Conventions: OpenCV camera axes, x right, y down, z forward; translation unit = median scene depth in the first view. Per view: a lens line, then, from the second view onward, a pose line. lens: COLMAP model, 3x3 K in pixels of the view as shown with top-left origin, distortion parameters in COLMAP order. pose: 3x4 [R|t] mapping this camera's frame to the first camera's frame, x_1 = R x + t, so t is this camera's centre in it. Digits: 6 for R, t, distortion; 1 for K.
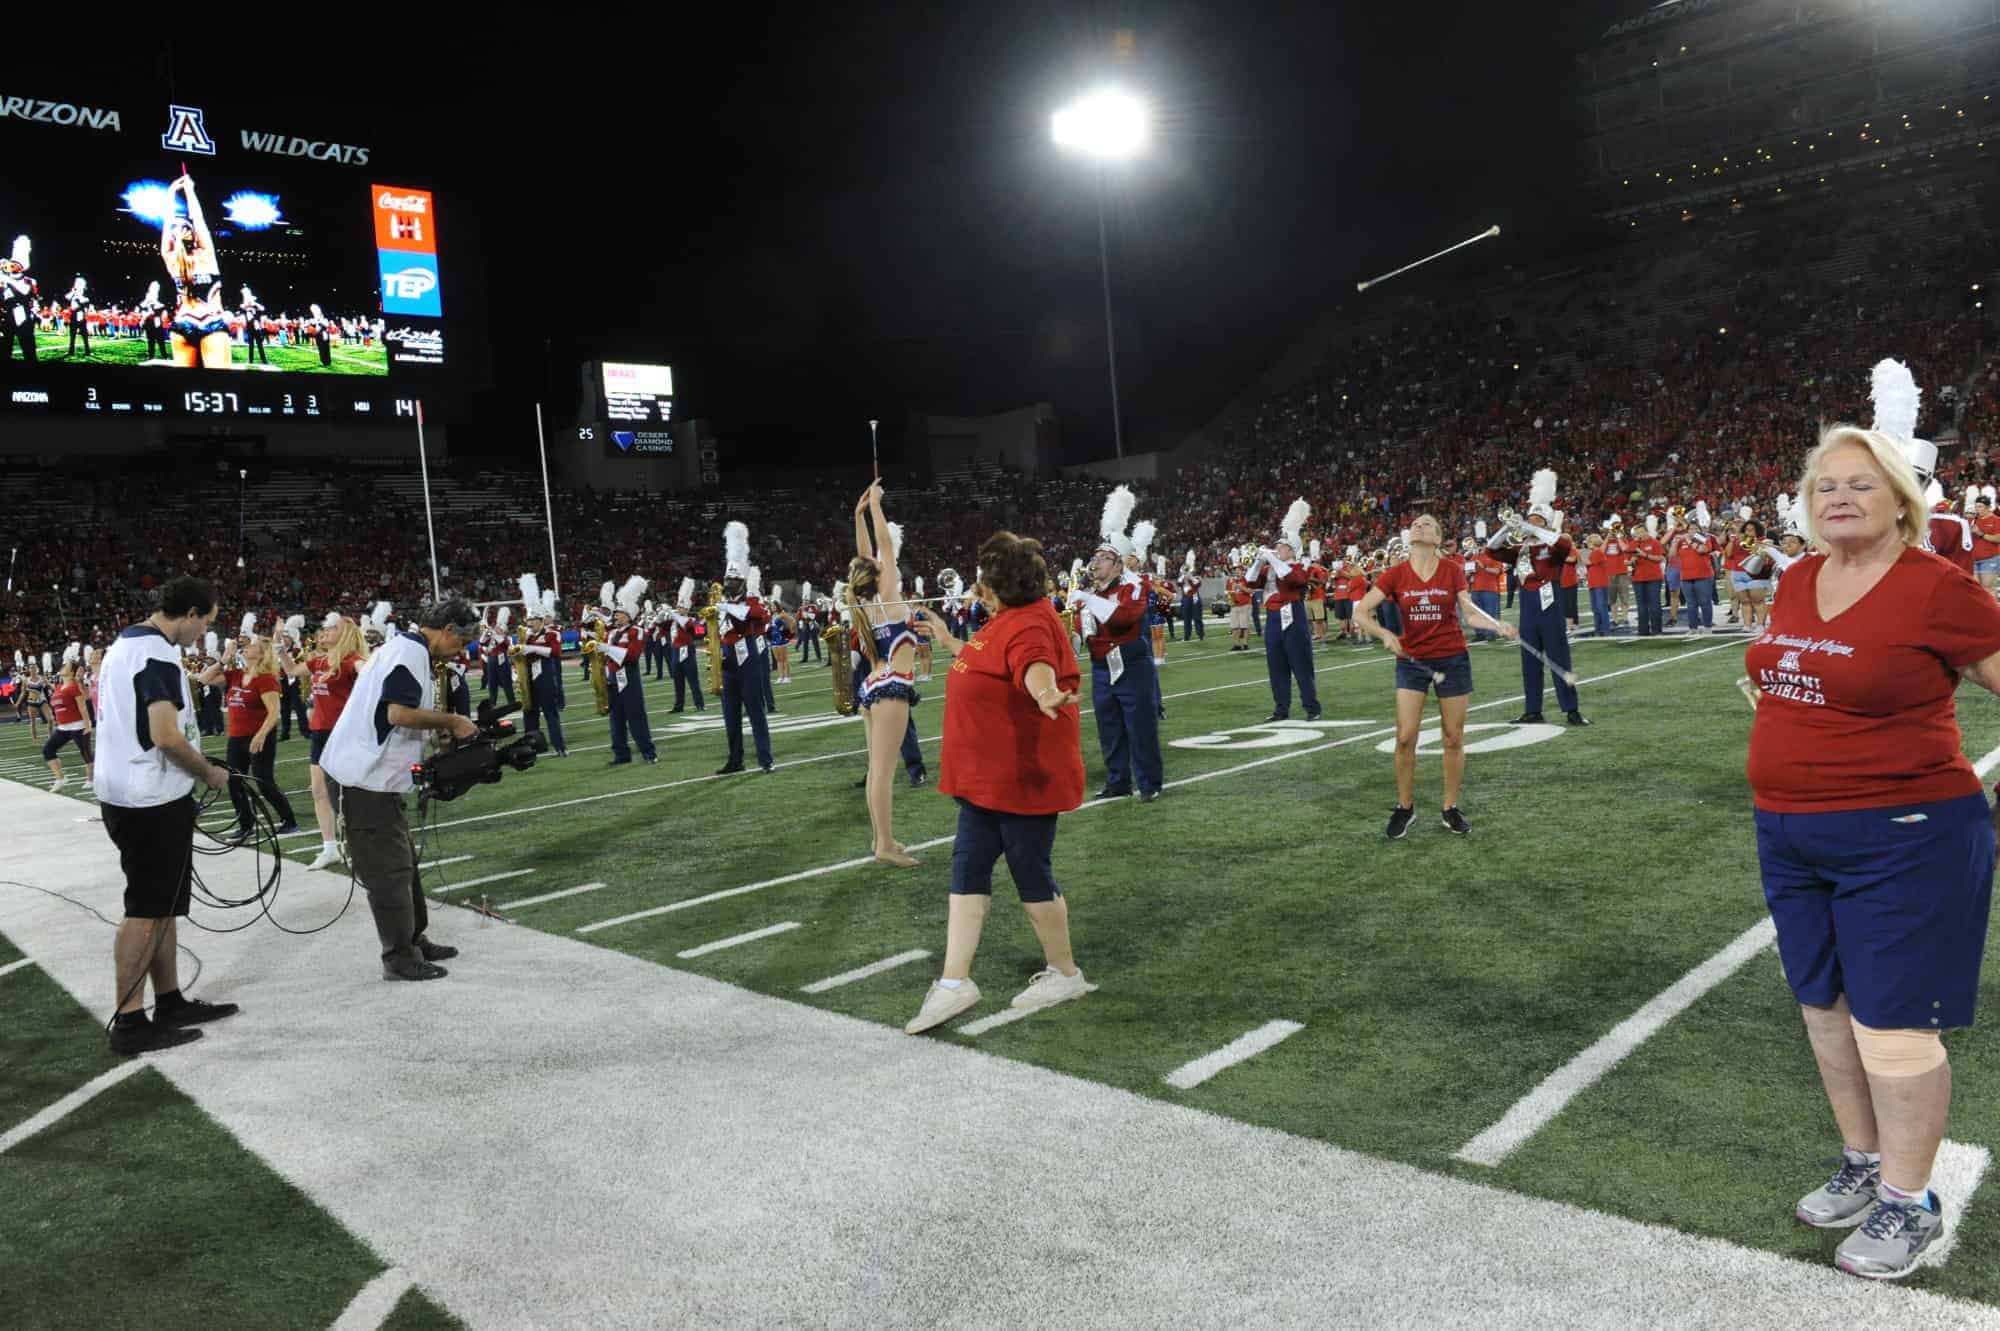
lens RADIAL K [[1368.0, 0, 1001.9], [0, 1368.0, 665.0], [0, 0, 1]] dist [-0.050155, -0.000263]
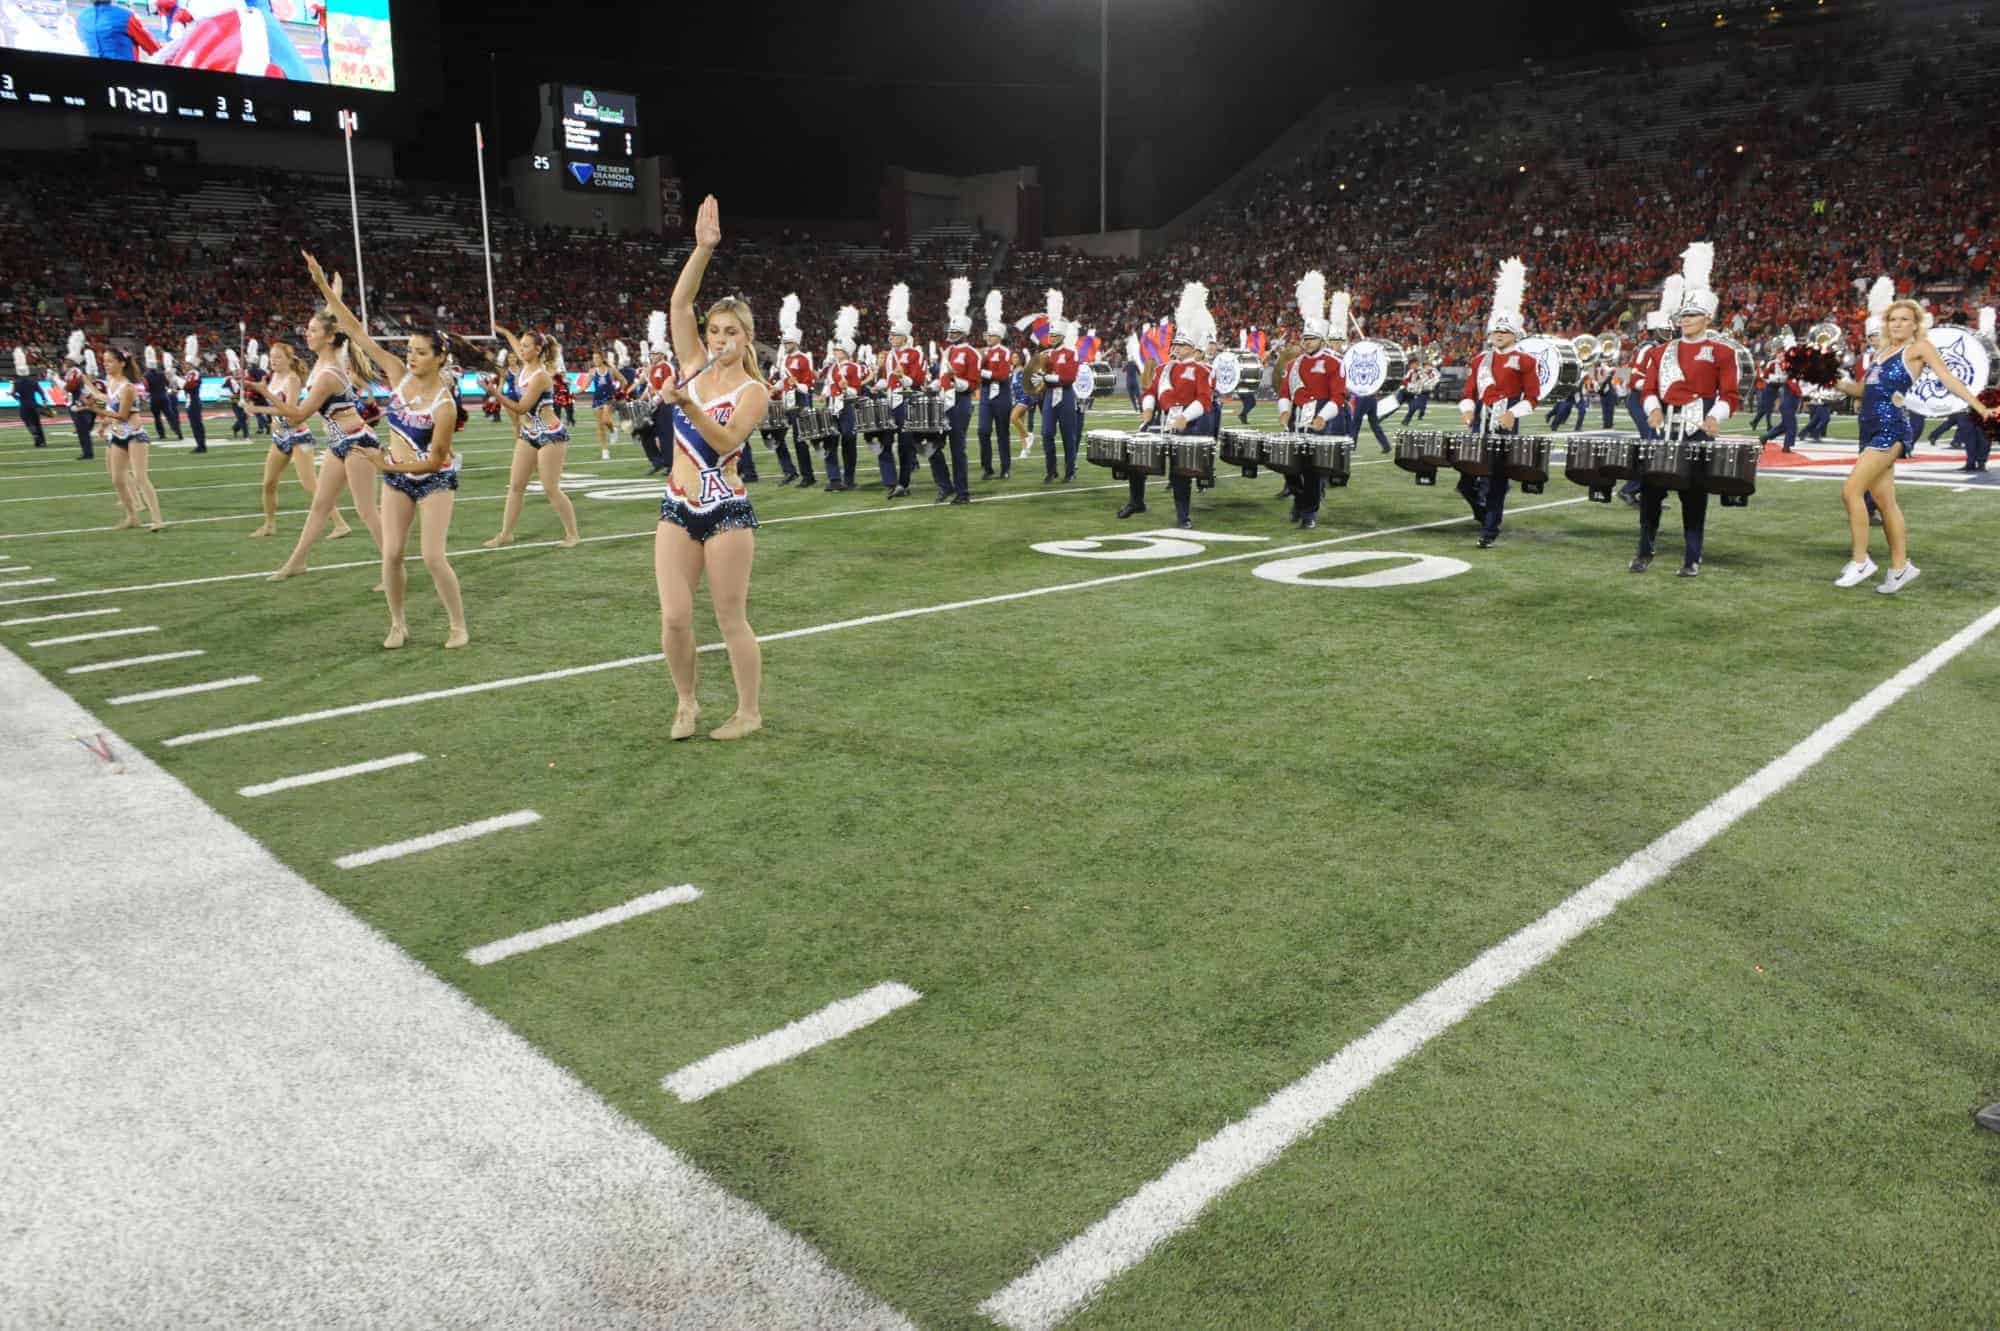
lens RADIAL K [[1366.2, 0, 1002.2], [0, 1366.2, 665.7], [0, 0, 1]] dist [-0.050711, -0.000232]
pose [[0.997033, 0.070477, 0.030958, 0.056749], [-0.074561, 0.984162, 0.160828, -0.004798], [-0.019133, -0.162659, 0.986497, 0.081760]]
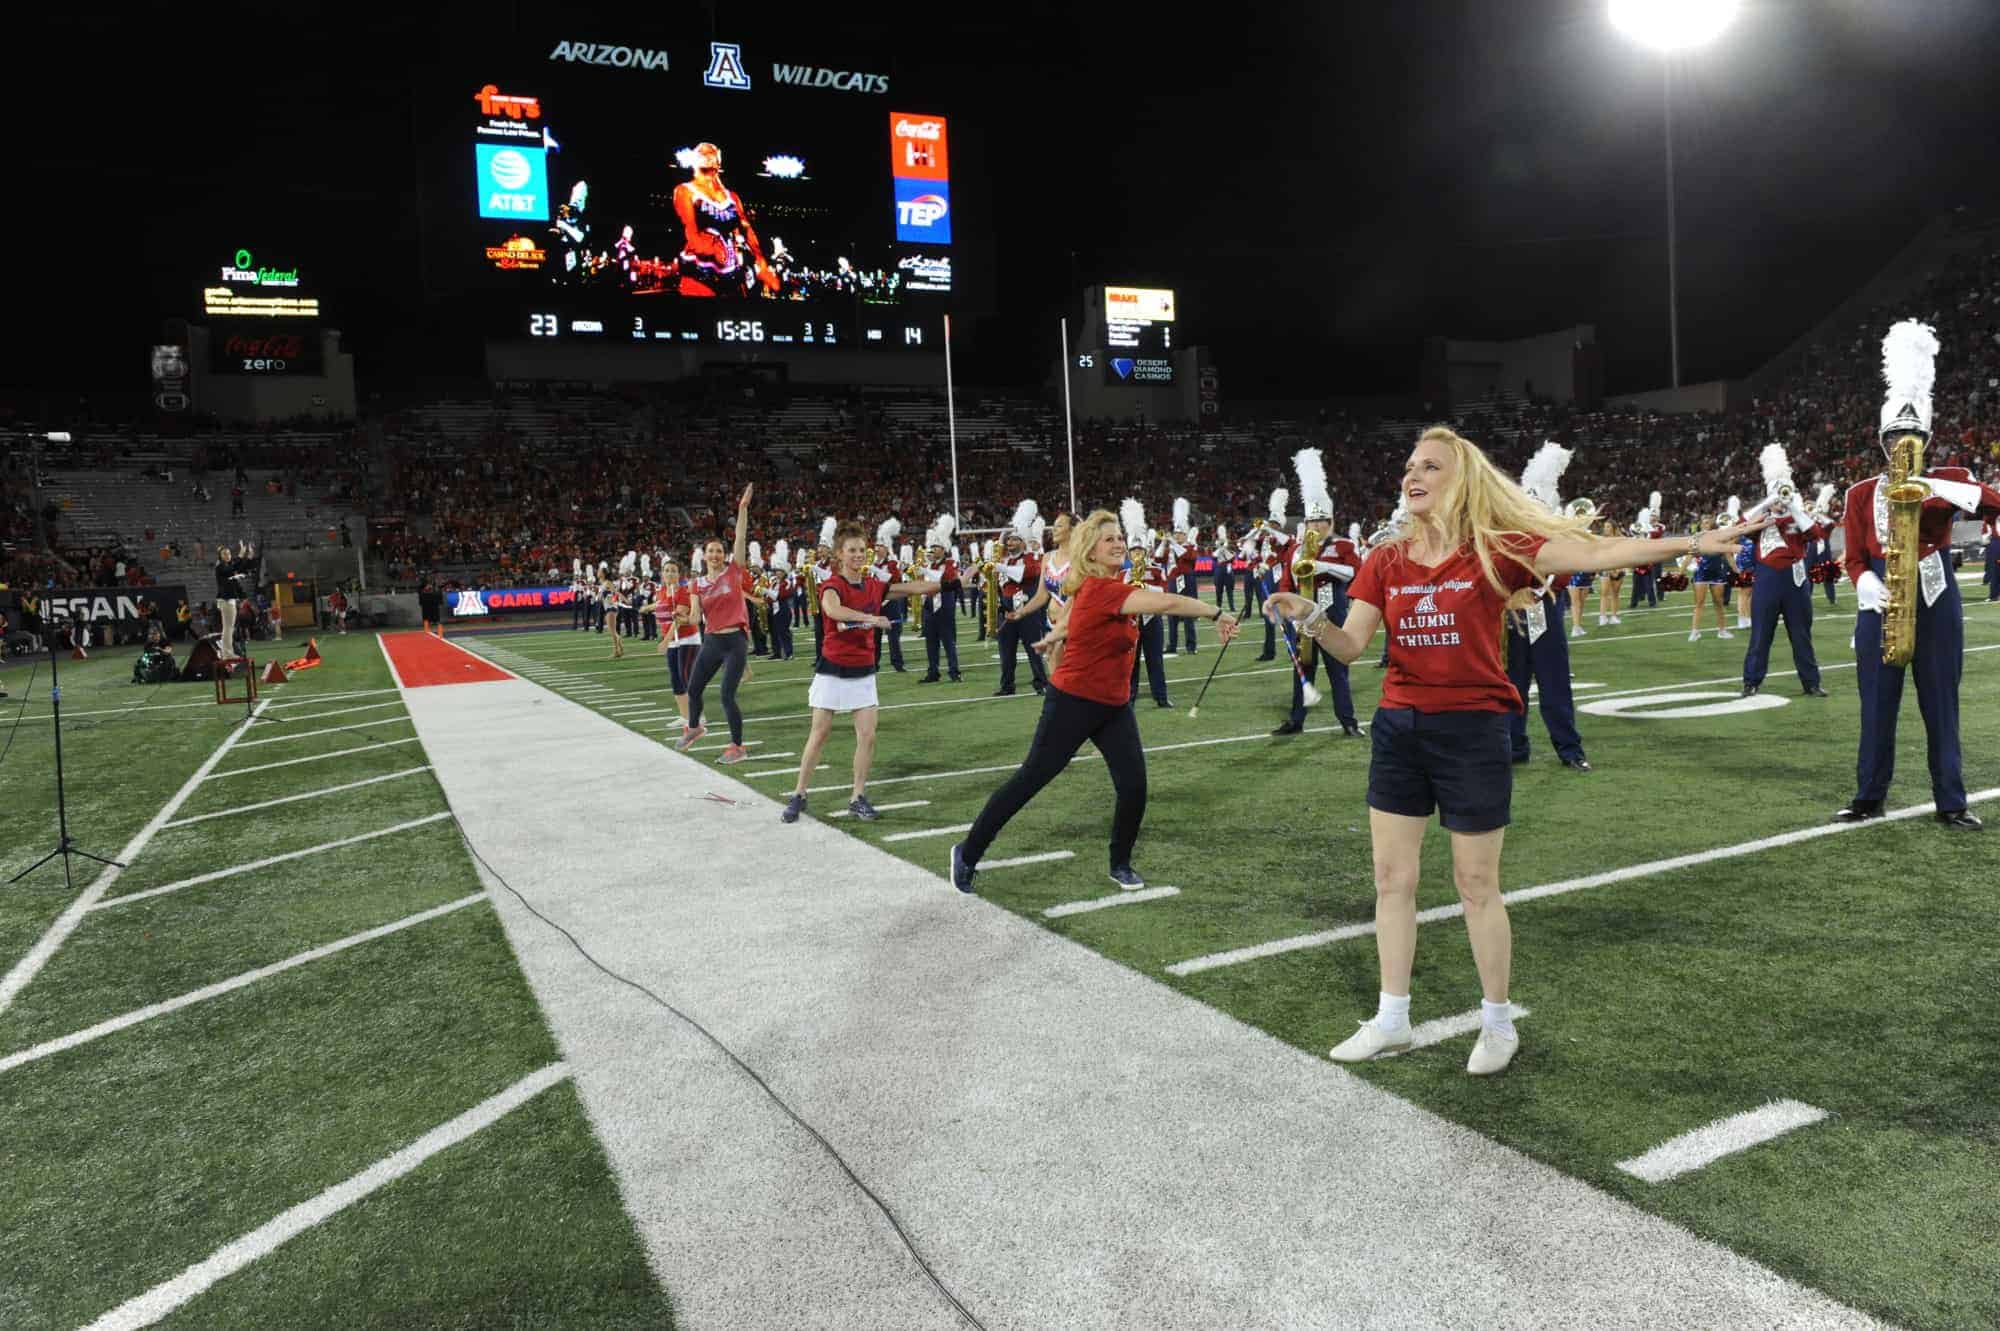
lens RADIAL K [[1367.4, 0, 1002.3], [0, 1367.4, 665.5], [0, 0, 1]] dist [-0.050290, -0.000288]
pose [[0.946204, 0.058378, -0.318261, -0.254593], [-0.044672, 0.997740, 0.050201, 0.008734], [0.320472, -0.033283, 0.946673, 0.313322]]
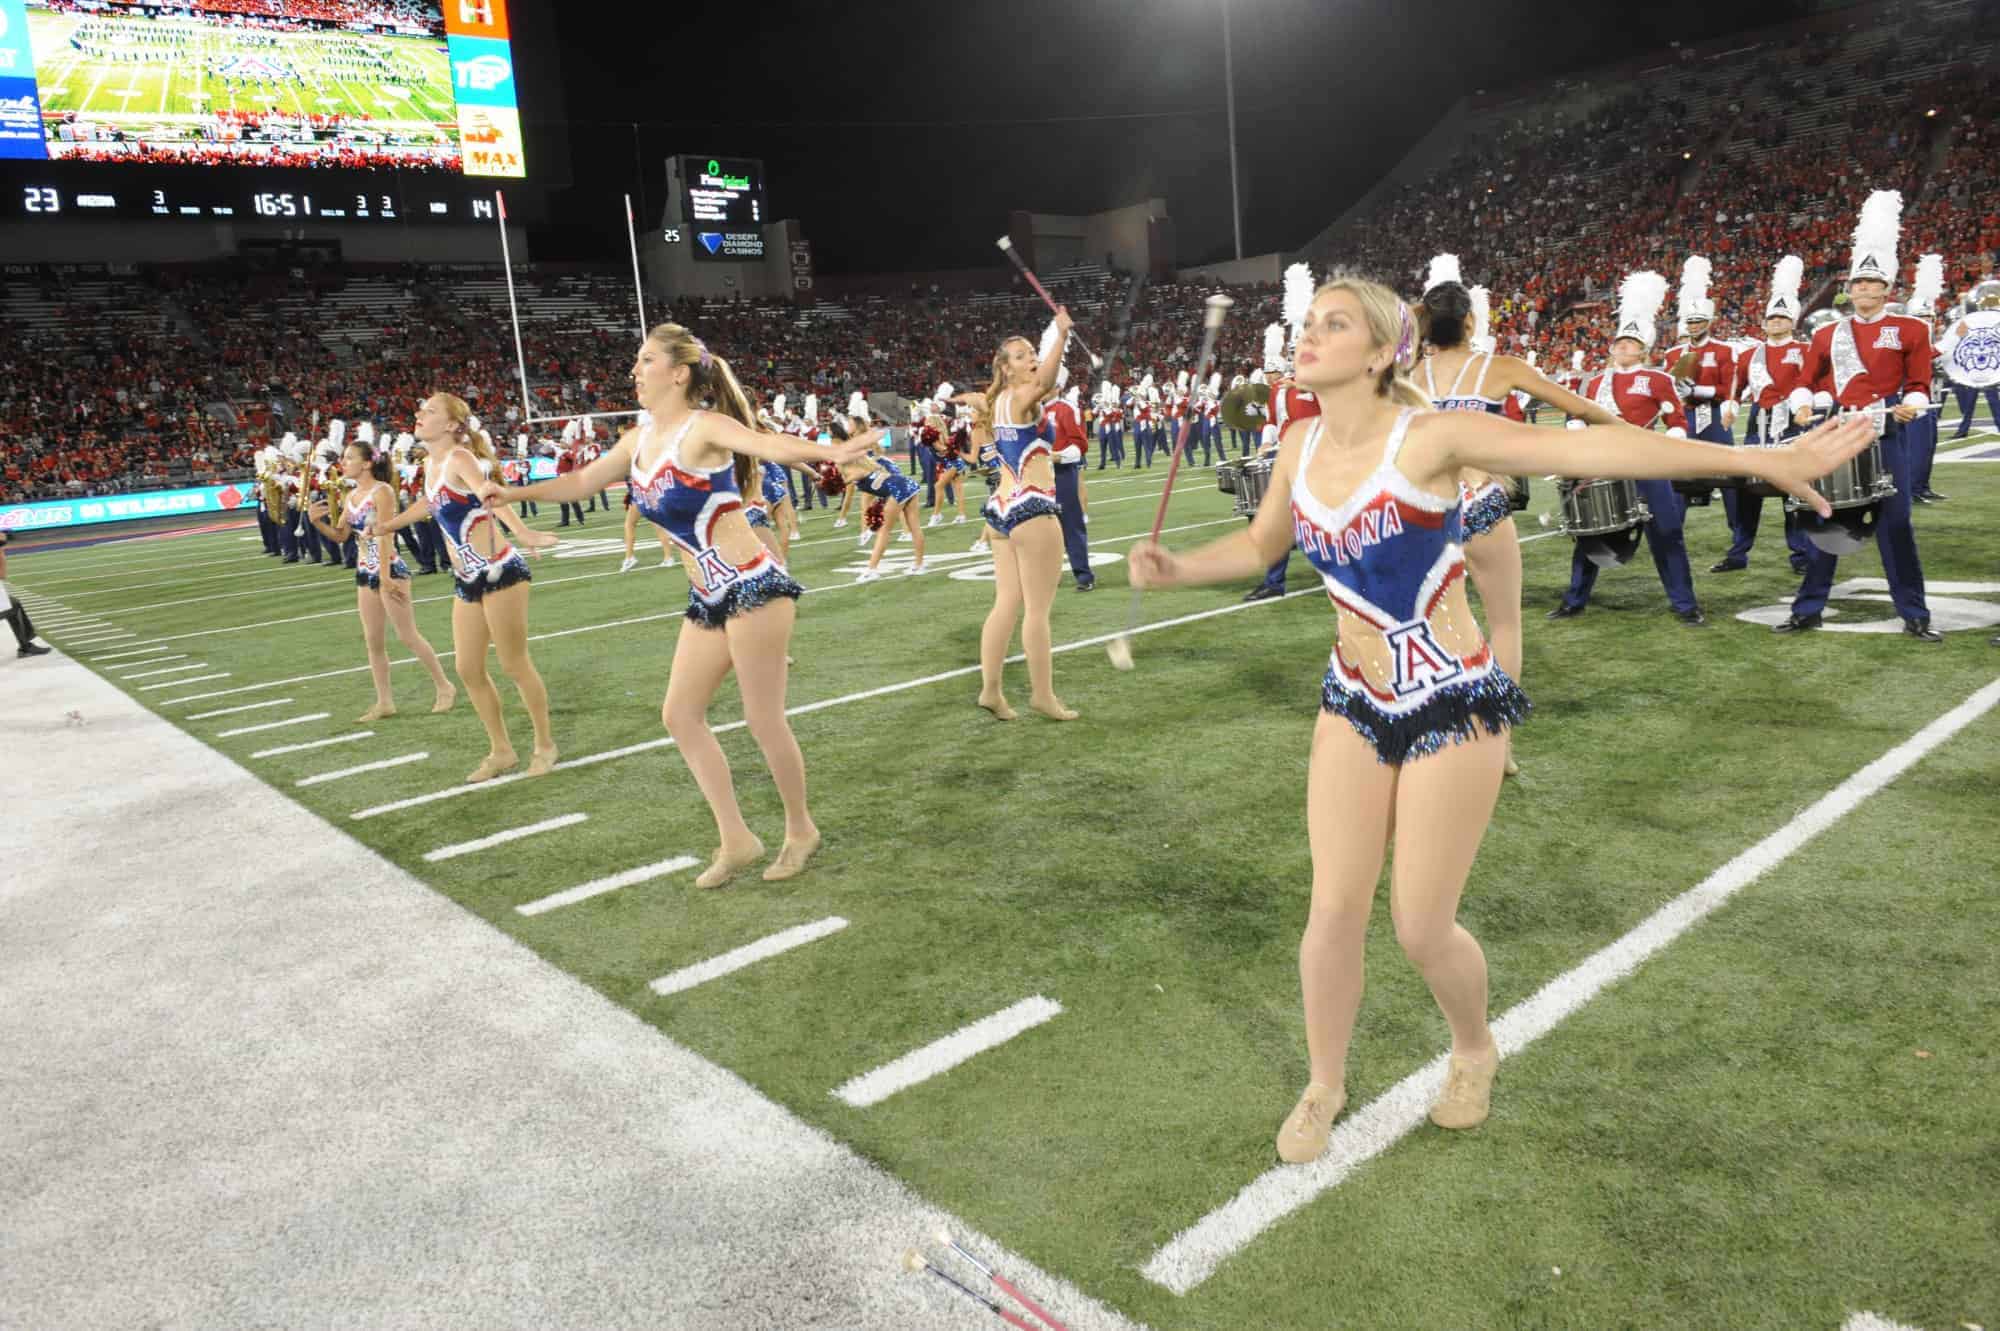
lens RADIAL K [[1371.1, 0, 1001.6], [0, 1371.1, 666.2], [0, 0, 1]] dist [-0.049163, -0.000813]
pose [[0.998269, 0.011277, -0.057718, -0.128692], [-0.003516, 0.991132, 0.132834, -0.001125], [0.058704, -0.132401, 0.989456, 0.259308]]
